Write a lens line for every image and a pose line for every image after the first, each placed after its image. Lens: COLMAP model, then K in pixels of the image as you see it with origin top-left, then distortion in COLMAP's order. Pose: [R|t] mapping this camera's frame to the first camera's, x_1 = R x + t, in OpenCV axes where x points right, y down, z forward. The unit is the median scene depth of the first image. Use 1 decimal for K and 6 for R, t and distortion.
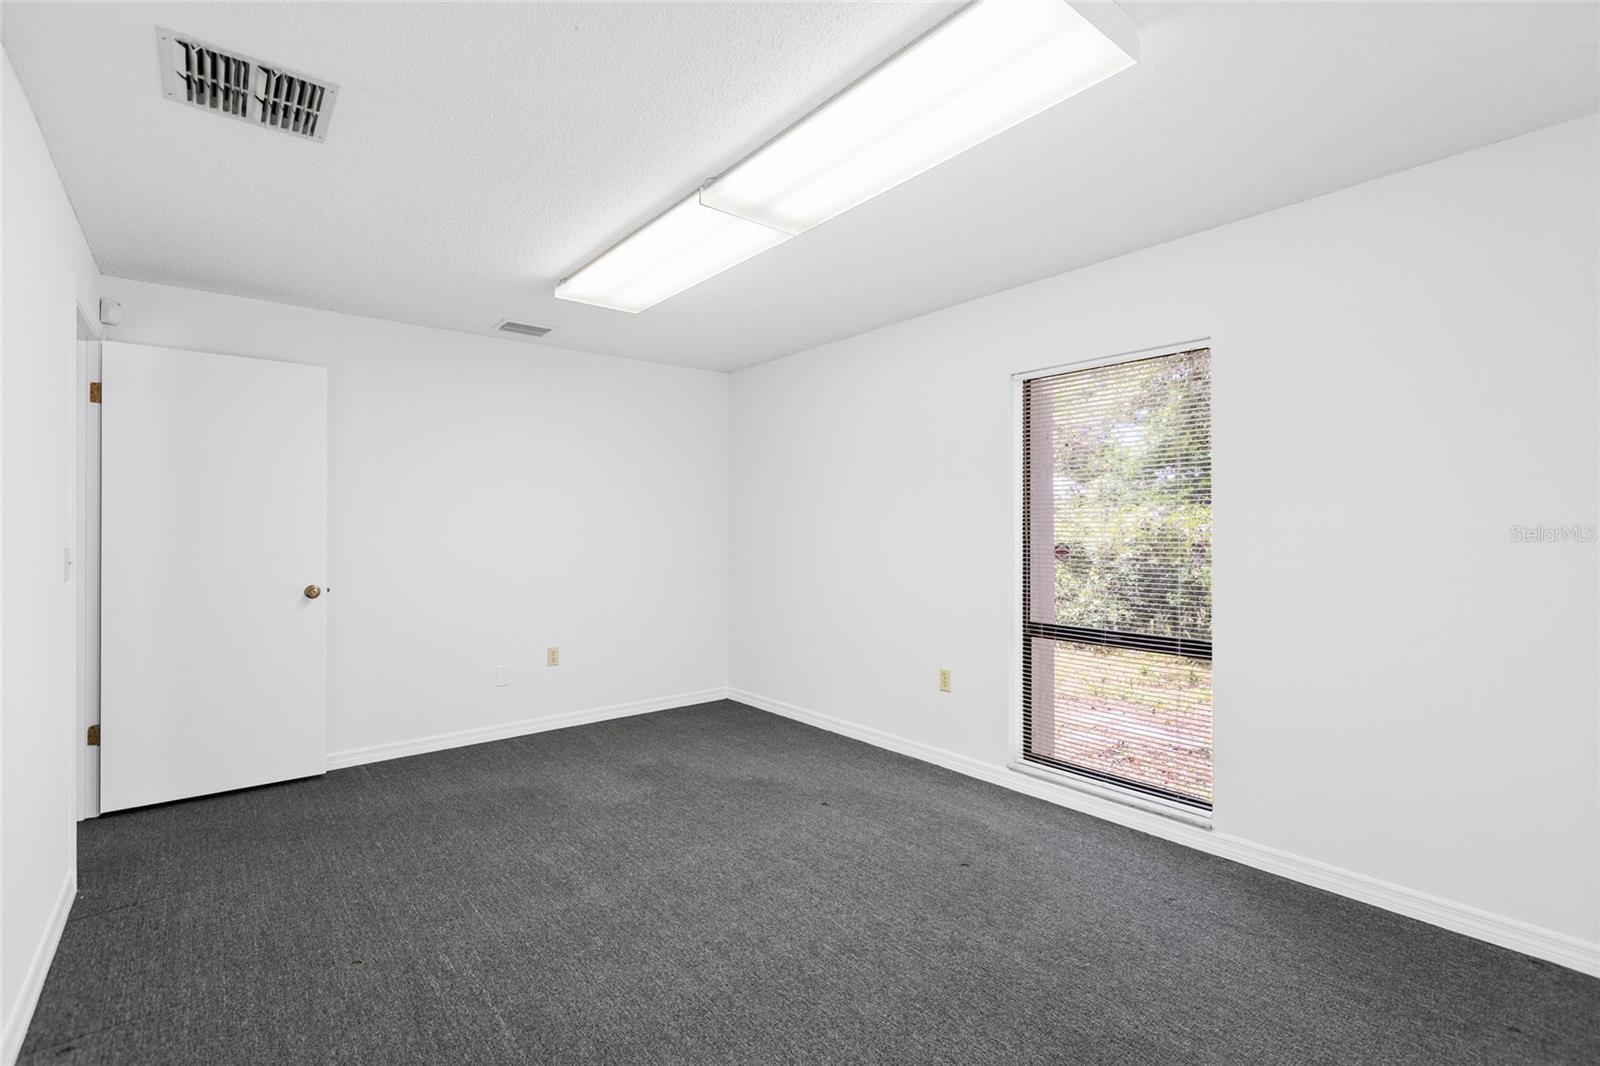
lens RADIAL K [[713.7, 0, 811.1], [0, 713.7, 530.5], [0, 0, 1]] dist [0.003706, -0.000275]
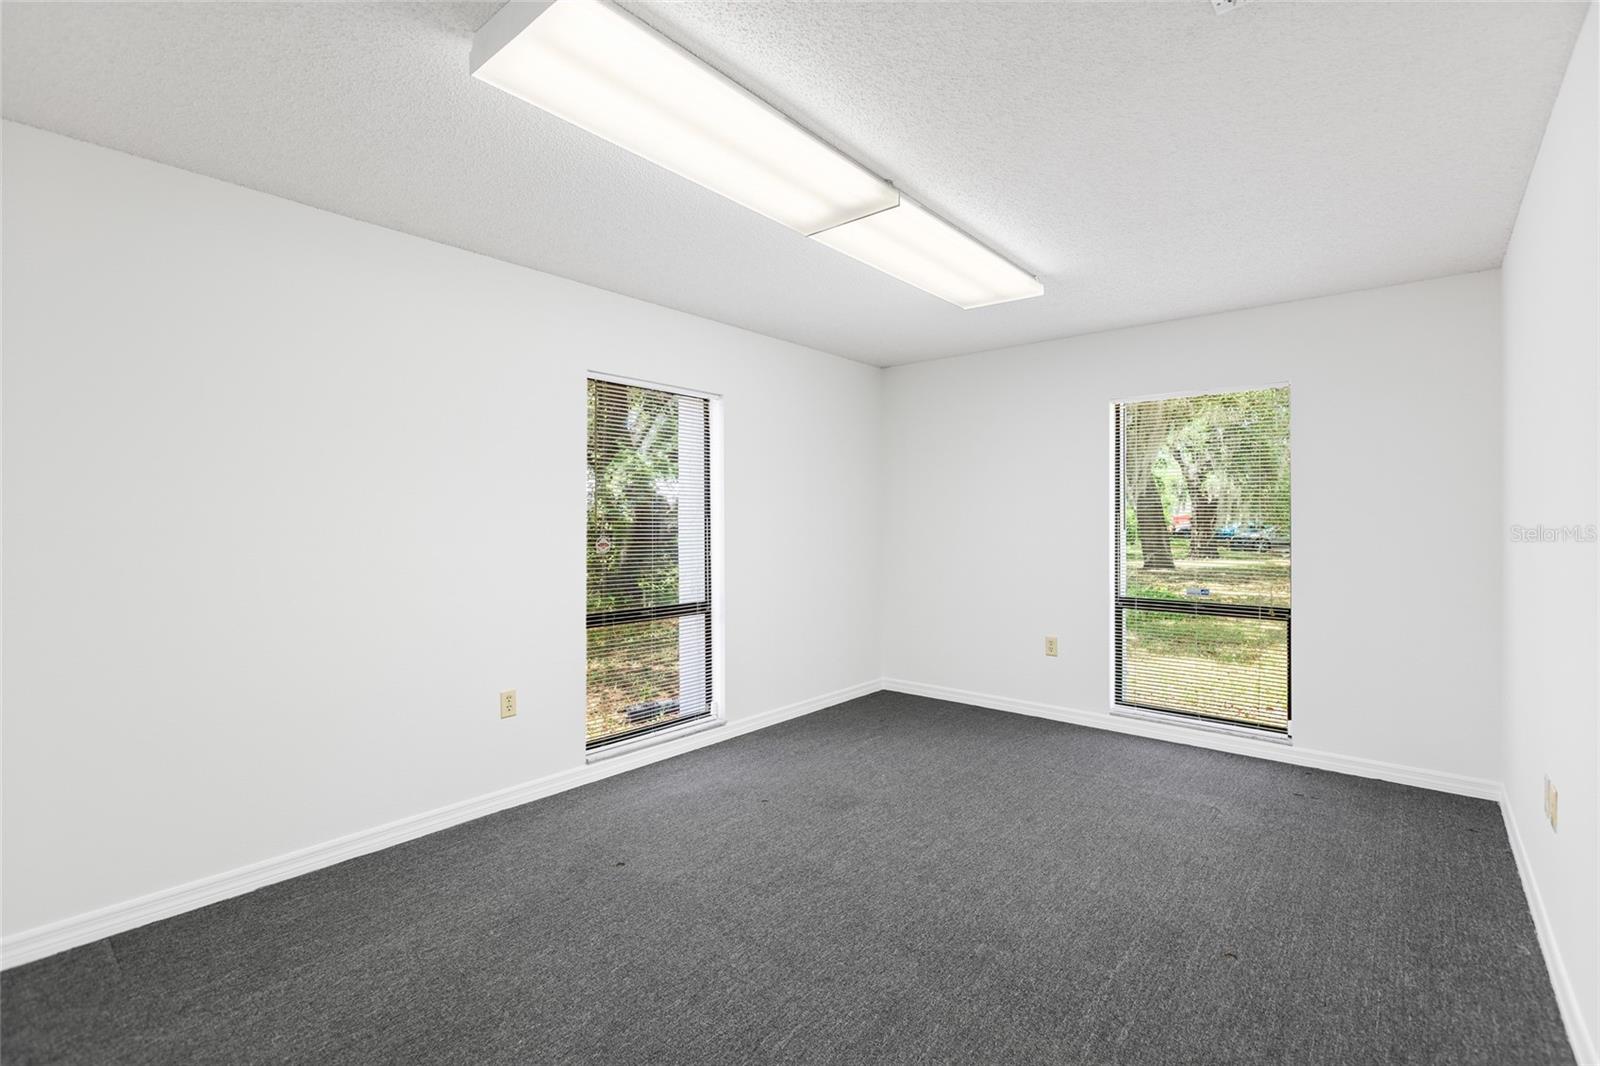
lens RADIAL K [[713.7, 0, 803.5], [0, 713.7, 526.0], [0, 0, 1]] dist [0.003706, -0.000275]
pose [[-0.169345, -0.004649, 0.985546, -0.813302], [-0.005921, 0.999976, 0.003700, -0.005695], [-0.985539, -0.005209, -0.169369, 0.933688]]
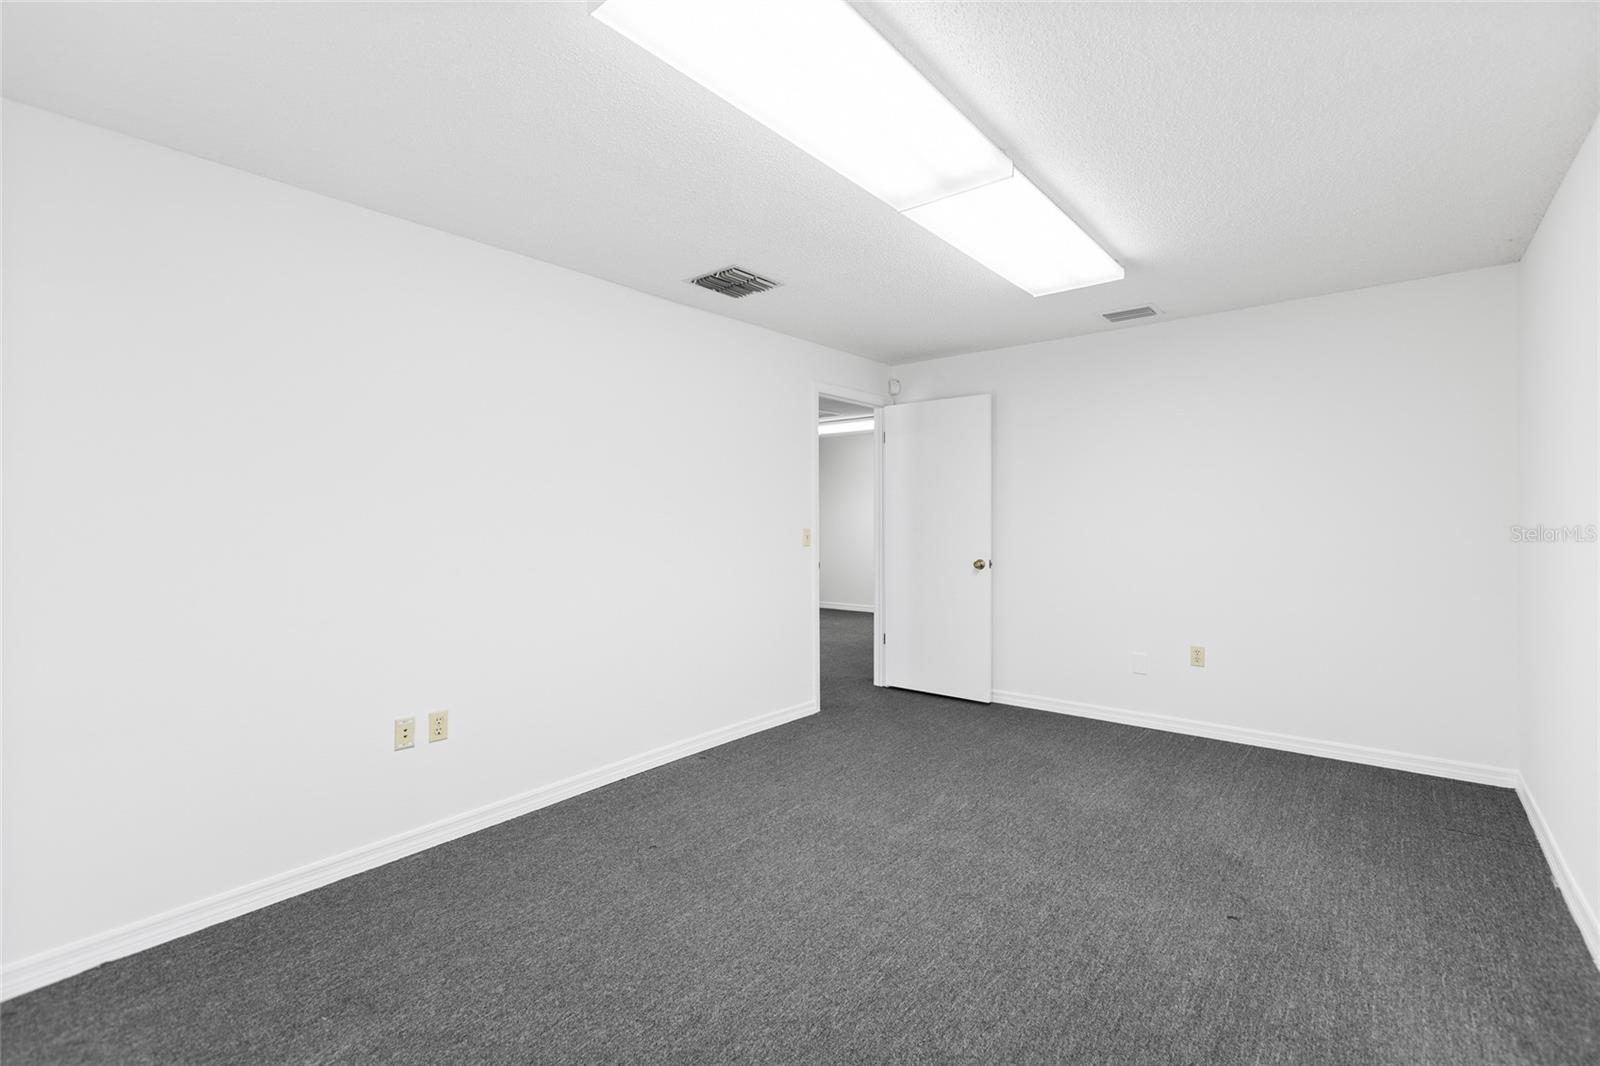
lens RADIAL K [[713.7, 0, 807.4], [0, 713.7, 528.3], [0, 0, 1]] dist [0.003706, -0.000275]
pose [[0.199279, 0.014675, -0.979833, 0.606526], [0.004265, 0.999865, 0.015842, -0.005434], [0.979934, -0.007336, 0.199190, 0.462887]]
